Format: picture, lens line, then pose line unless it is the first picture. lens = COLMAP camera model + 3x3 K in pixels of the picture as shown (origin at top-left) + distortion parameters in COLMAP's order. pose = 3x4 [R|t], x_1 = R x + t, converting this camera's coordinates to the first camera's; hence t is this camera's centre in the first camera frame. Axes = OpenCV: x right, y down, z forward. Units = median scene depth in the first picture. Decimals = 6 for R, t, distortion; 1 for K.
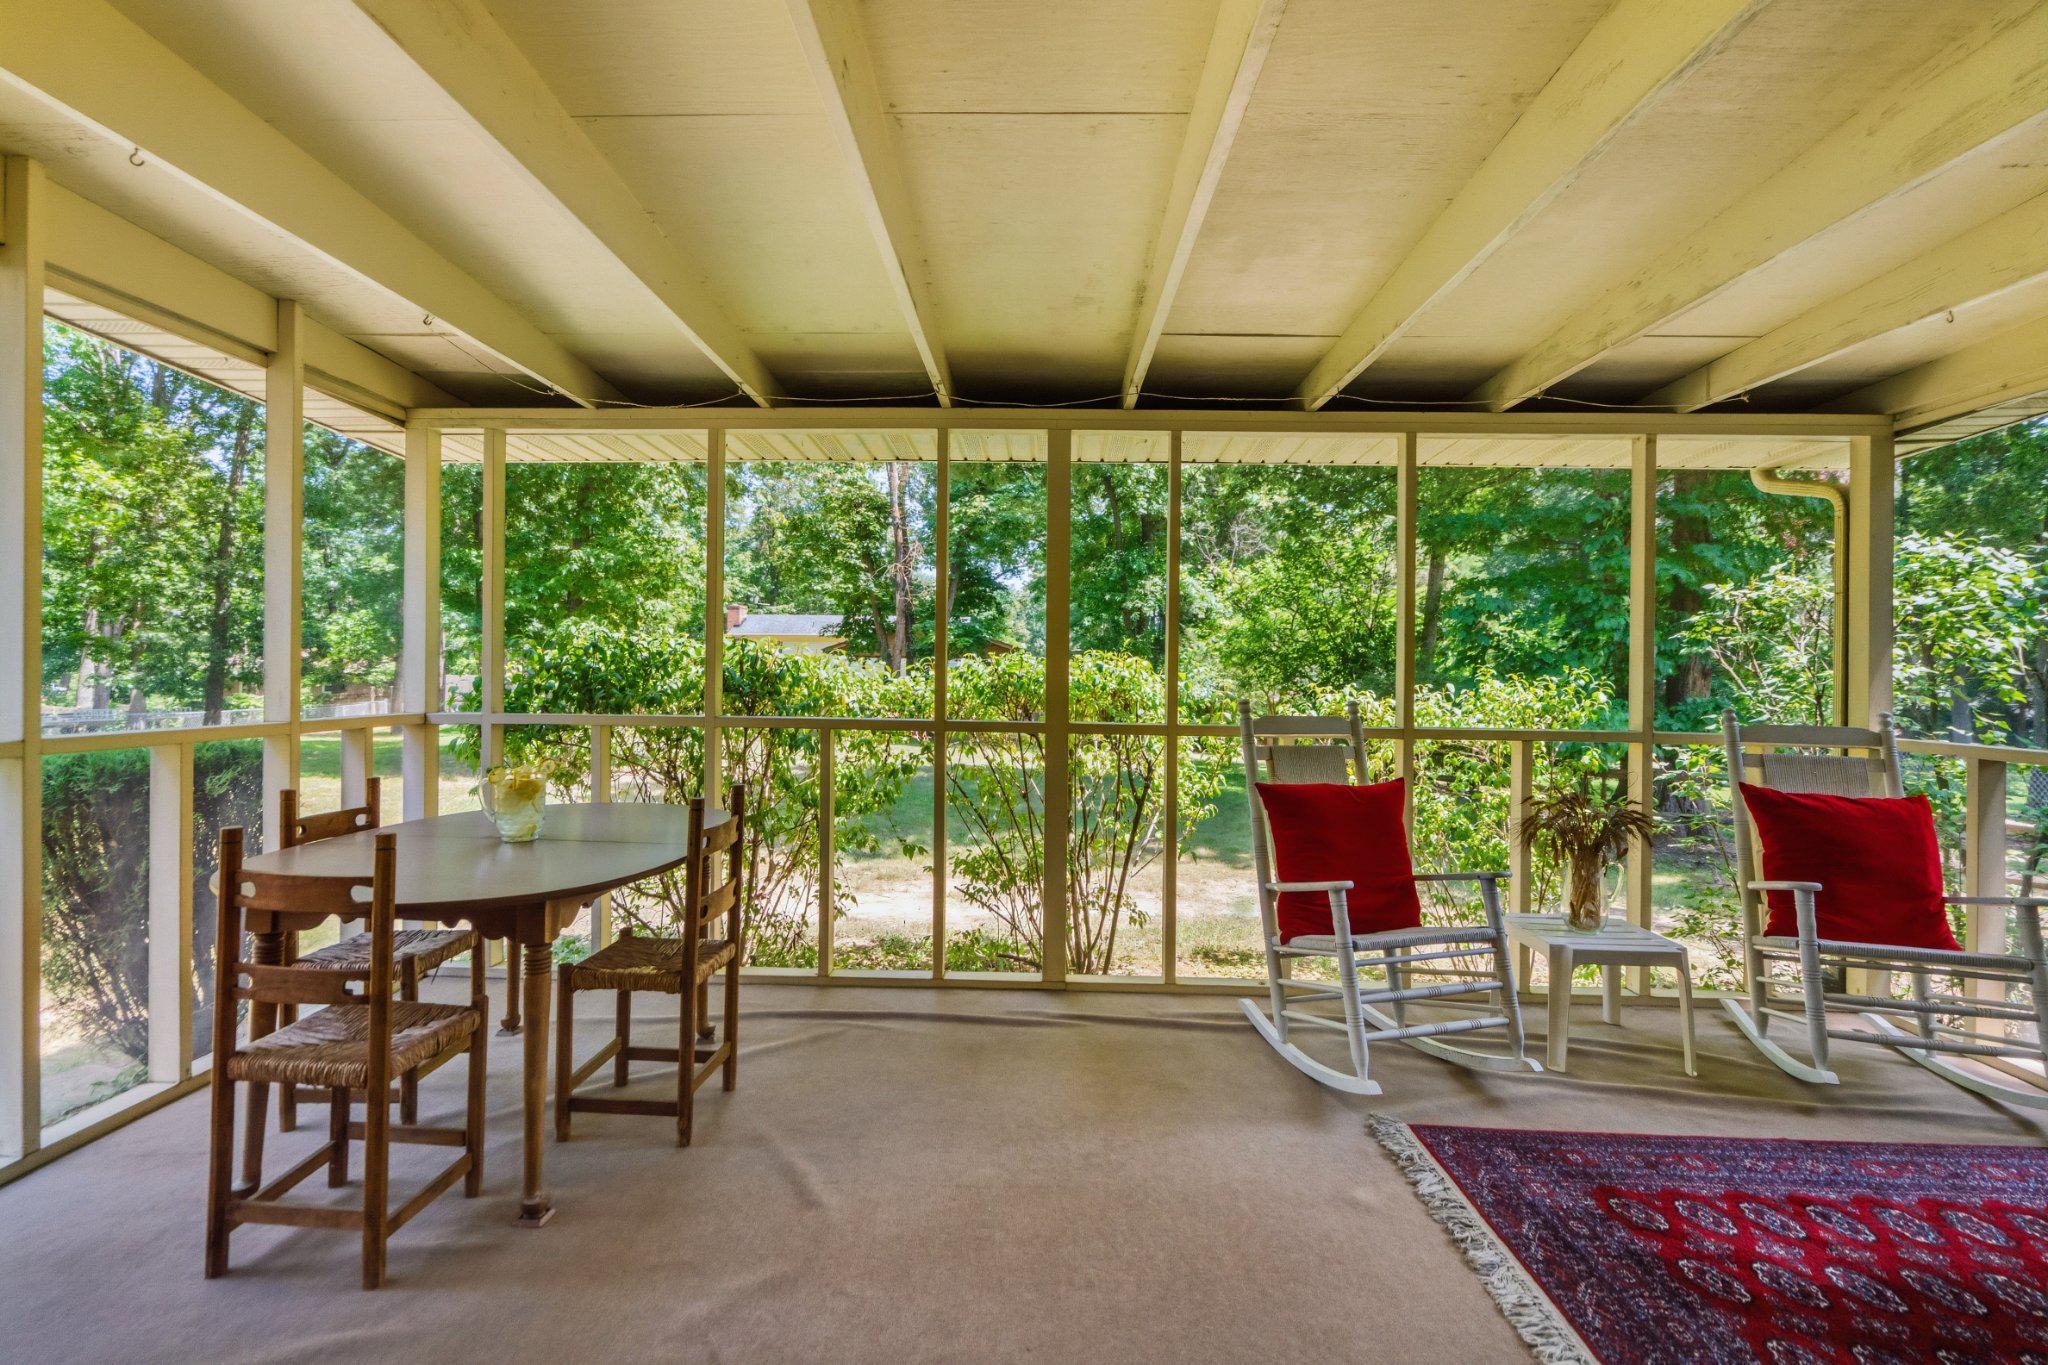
lens RADIAL K [[939.4, 0, 1013.6], [0, 939.4, 656.8], [0, 0, 1]] dist [0.000658, 0.000434]
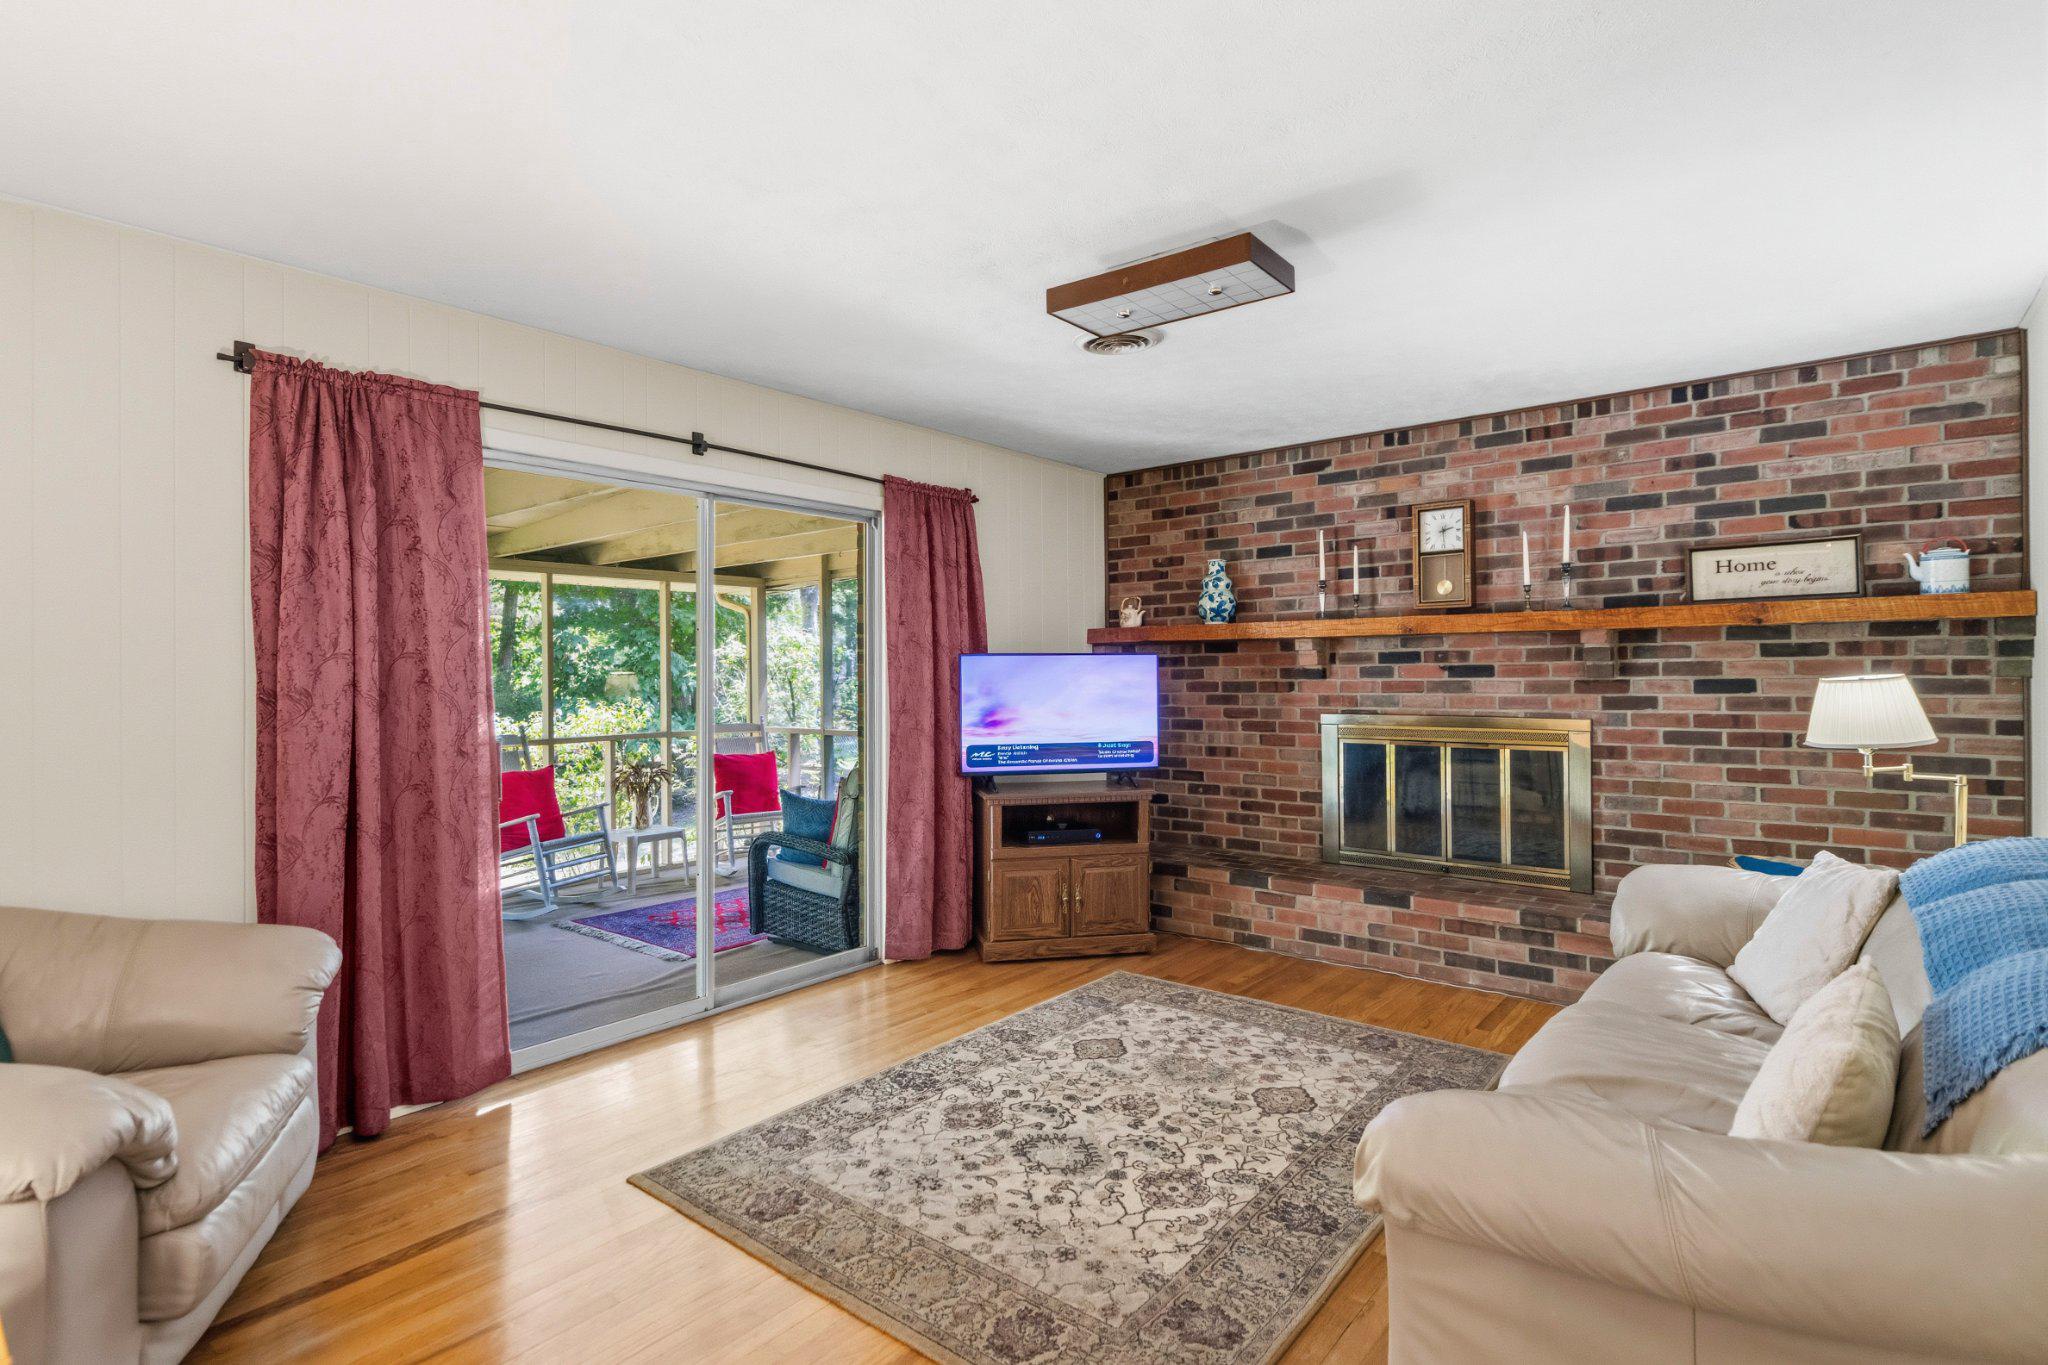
lens RADIAL K [[1006.9, 0, 1000.9], [0, 1006.9, 664.7], [0, 0, 1]] dist [0.000555, 0.000336]
pose [[0.624243, -0.014216, 0.781101, -0.544875], [0.017109, 0.999843, 0.004524, -0.058987], [-0.781043, 0.010540, 0.624389, -0.874643]]
